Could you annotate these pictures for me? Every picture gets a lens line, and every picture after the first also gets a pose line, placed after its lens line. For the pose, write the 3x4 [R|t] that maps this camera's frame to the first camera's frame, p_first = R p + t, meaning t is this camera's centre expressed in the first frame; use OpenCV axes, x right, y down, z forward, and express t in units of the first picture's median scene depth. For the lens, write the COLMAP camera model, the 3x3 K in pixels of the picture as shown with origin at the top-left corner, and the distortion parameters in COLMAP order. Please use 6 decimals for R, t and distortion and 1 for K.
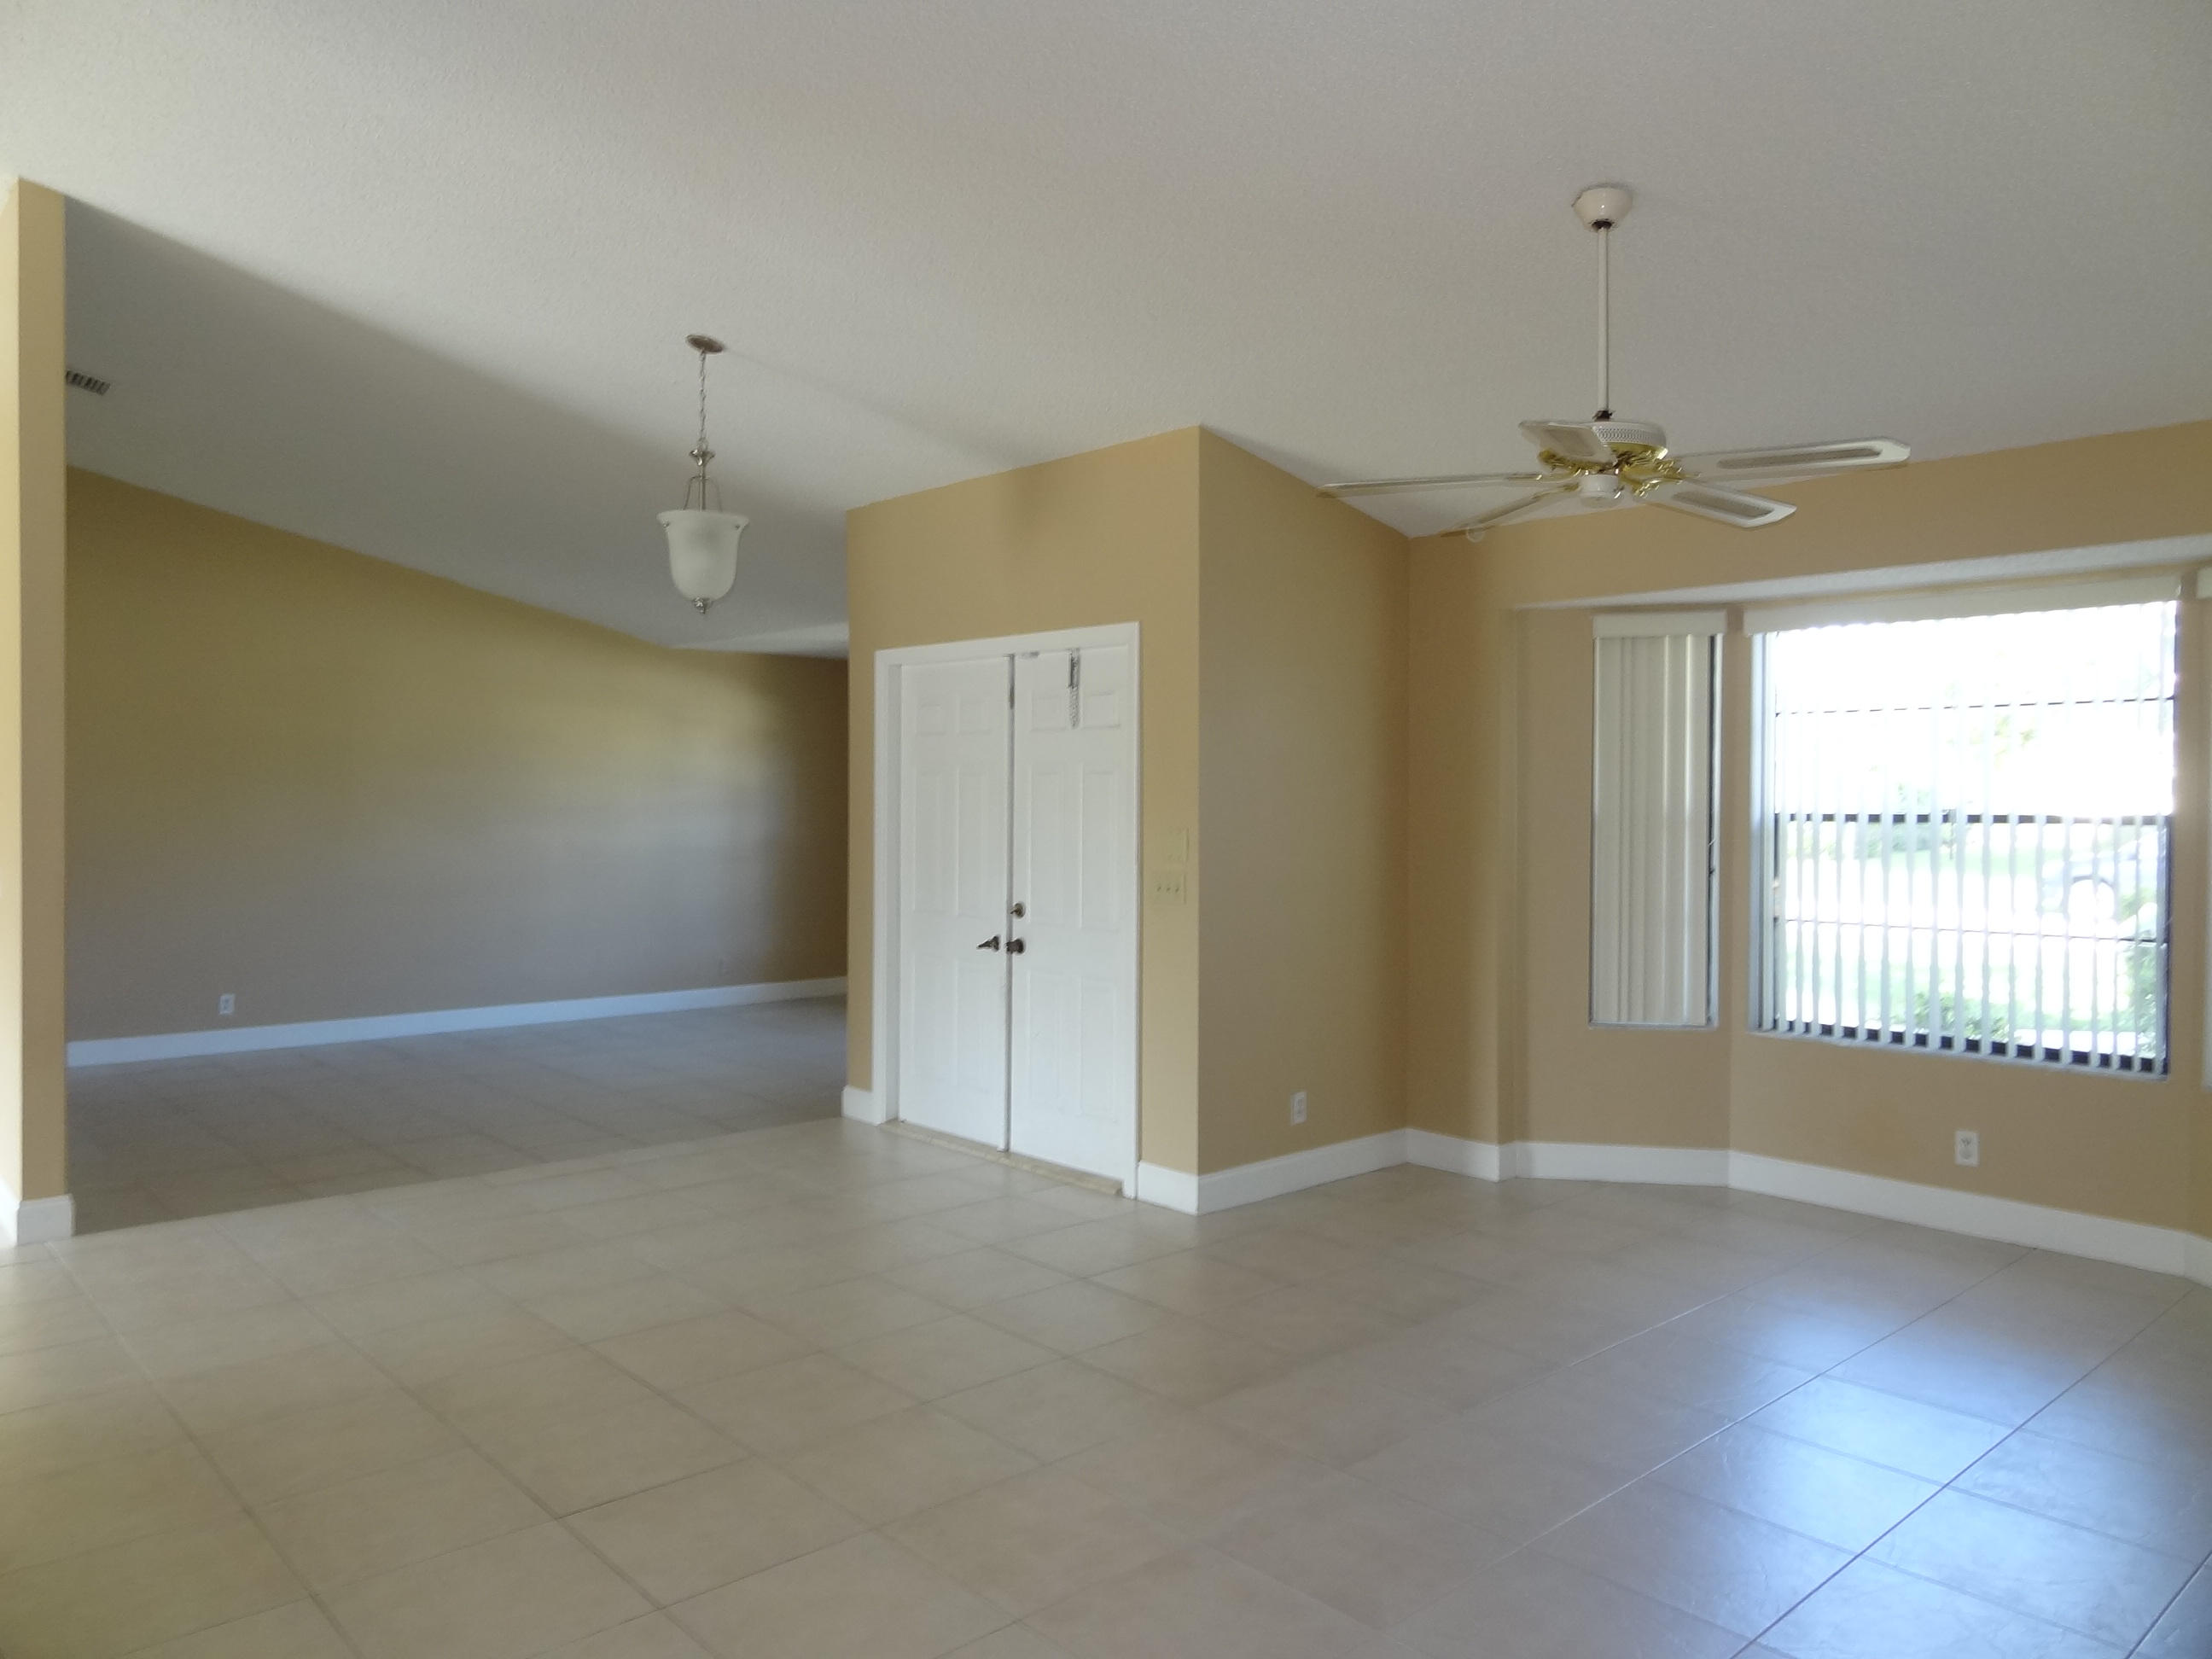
lens RADIAL K [[1564.5, 0, 1108.9], [0, 1564.5, 823.0], [0, 0, 1]] dist [0.004098, 0.013537]
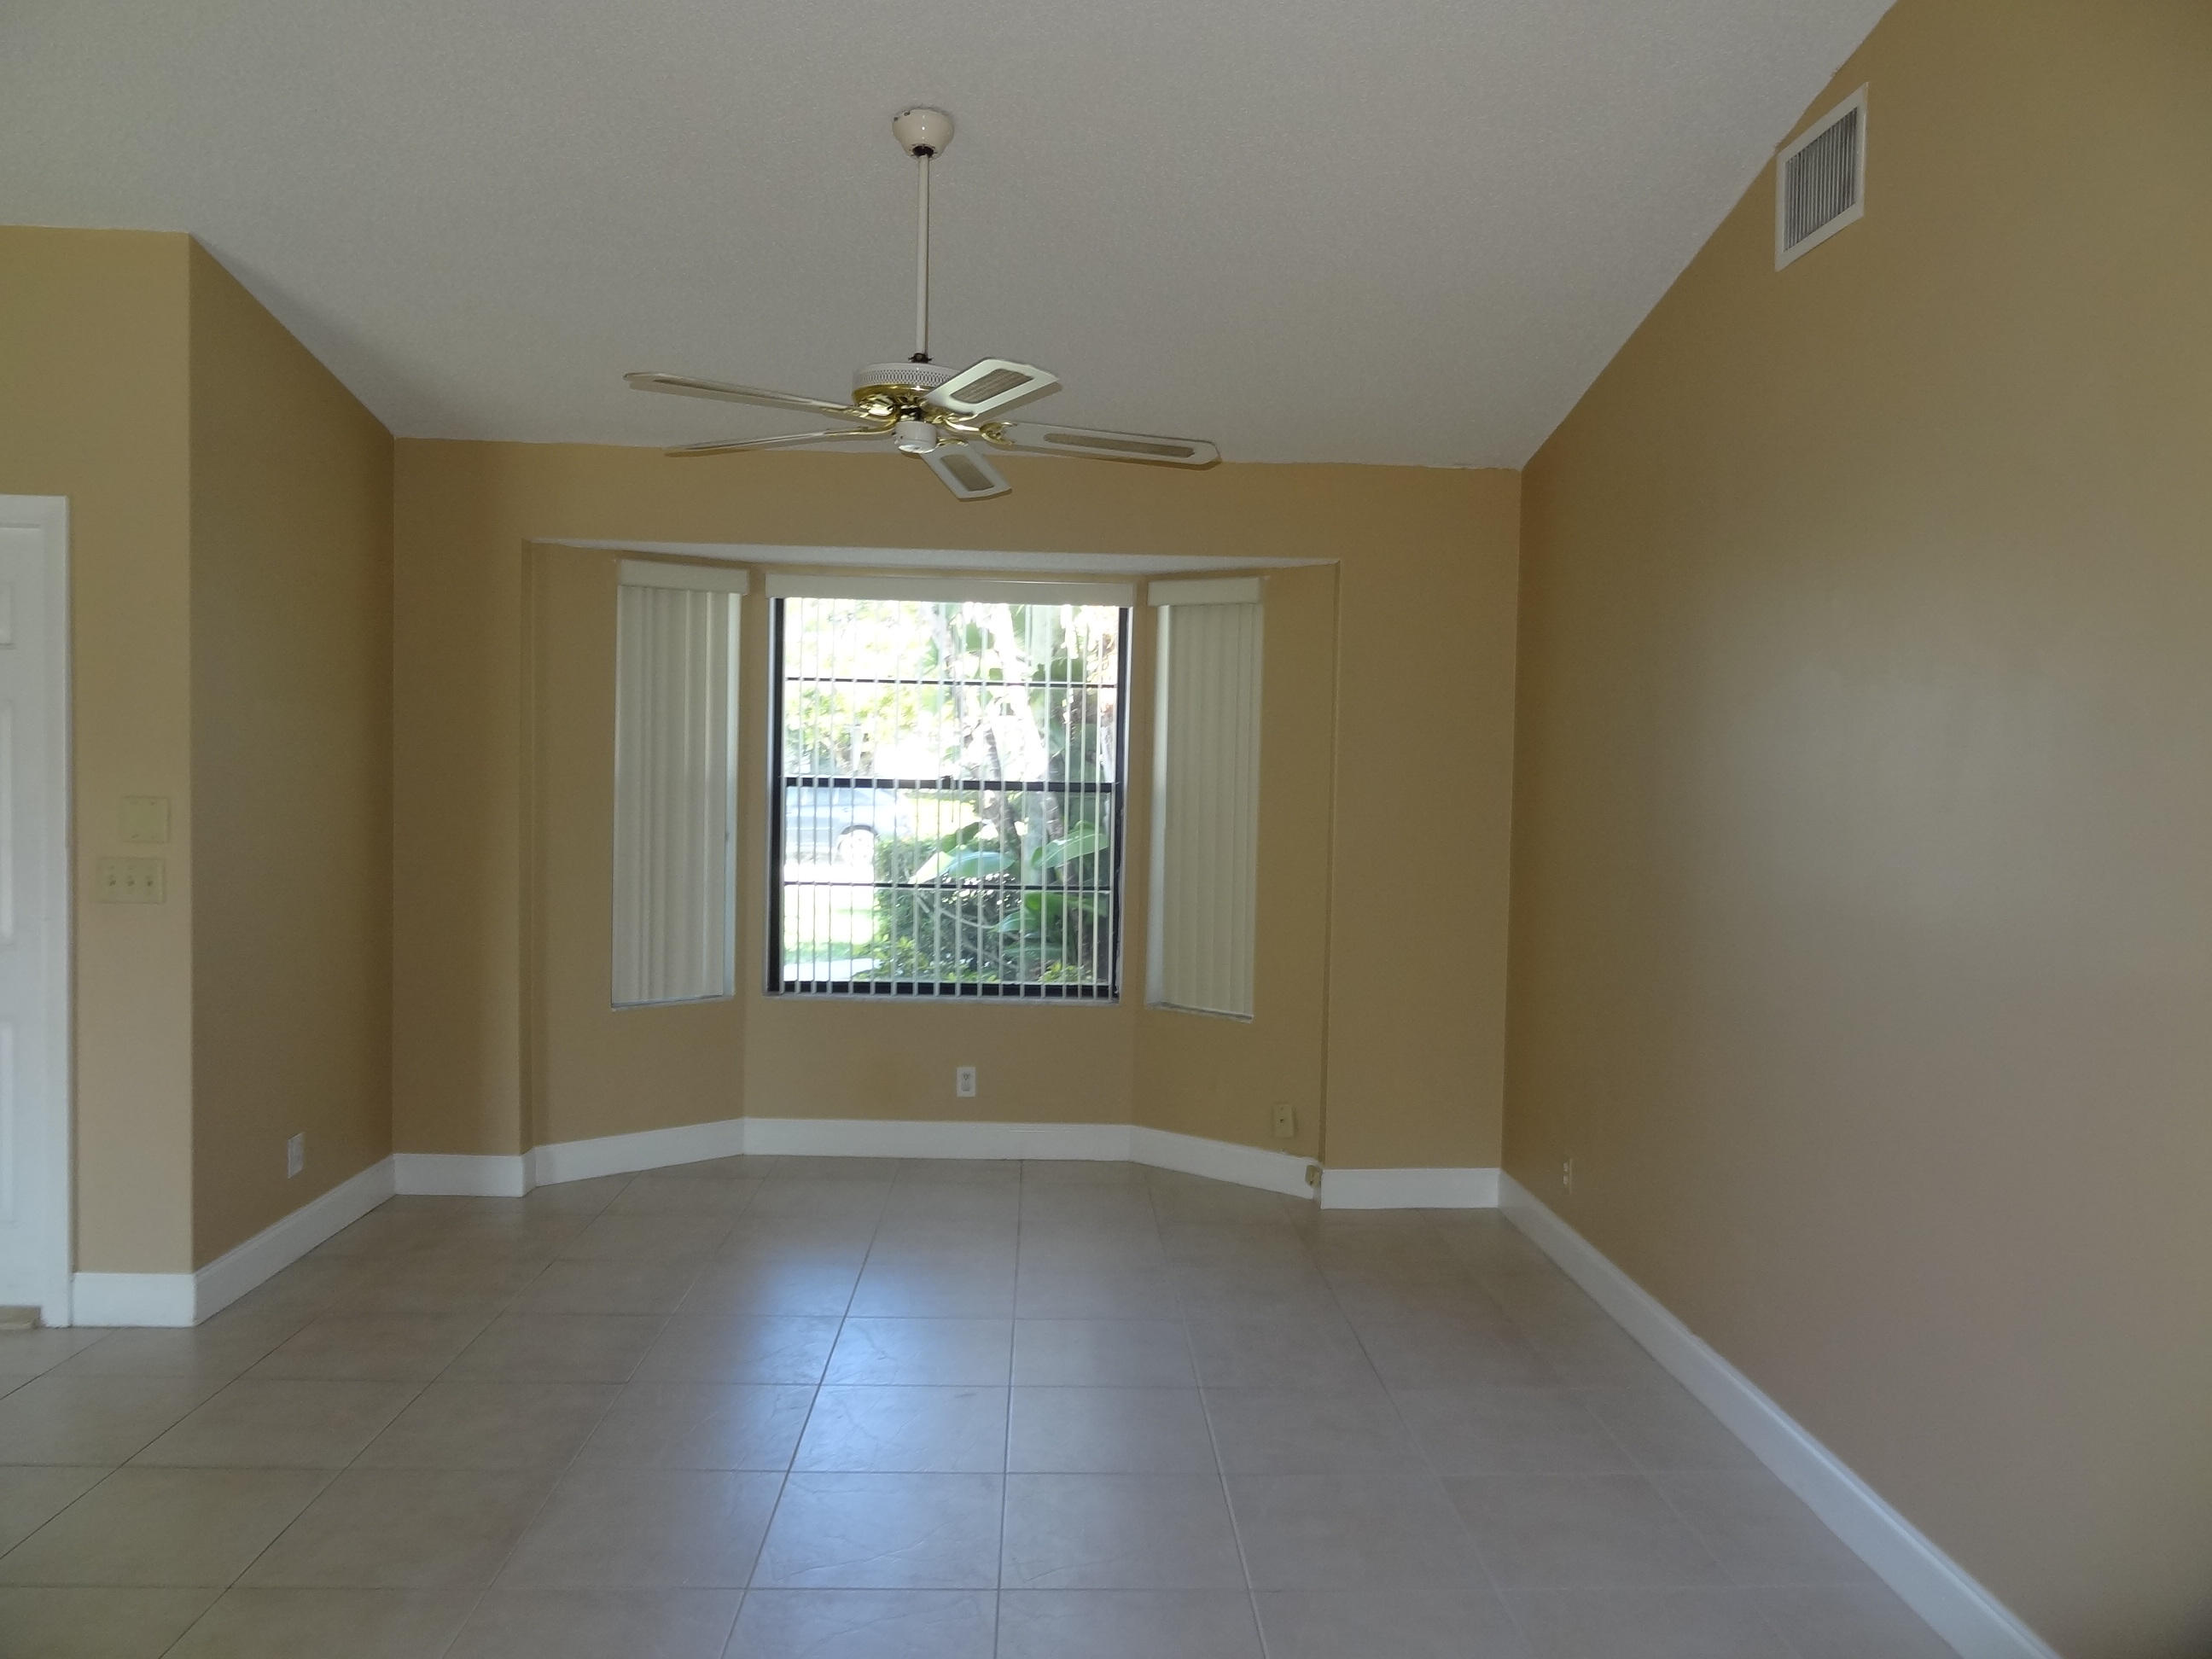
lens RADIAL K [[1564.5, 0, 1116.0], [0, 1564.5, 825.6], [0, 0, 1]] dist [0.004098, 0.013537]
pose [[0.652833, -0.018679, 0.757272, -0.199021], [-0.006486, 0.999521, 0.030245, -0.007243], [-0.757474, -0.024657, 0.652399, 0.185988]]
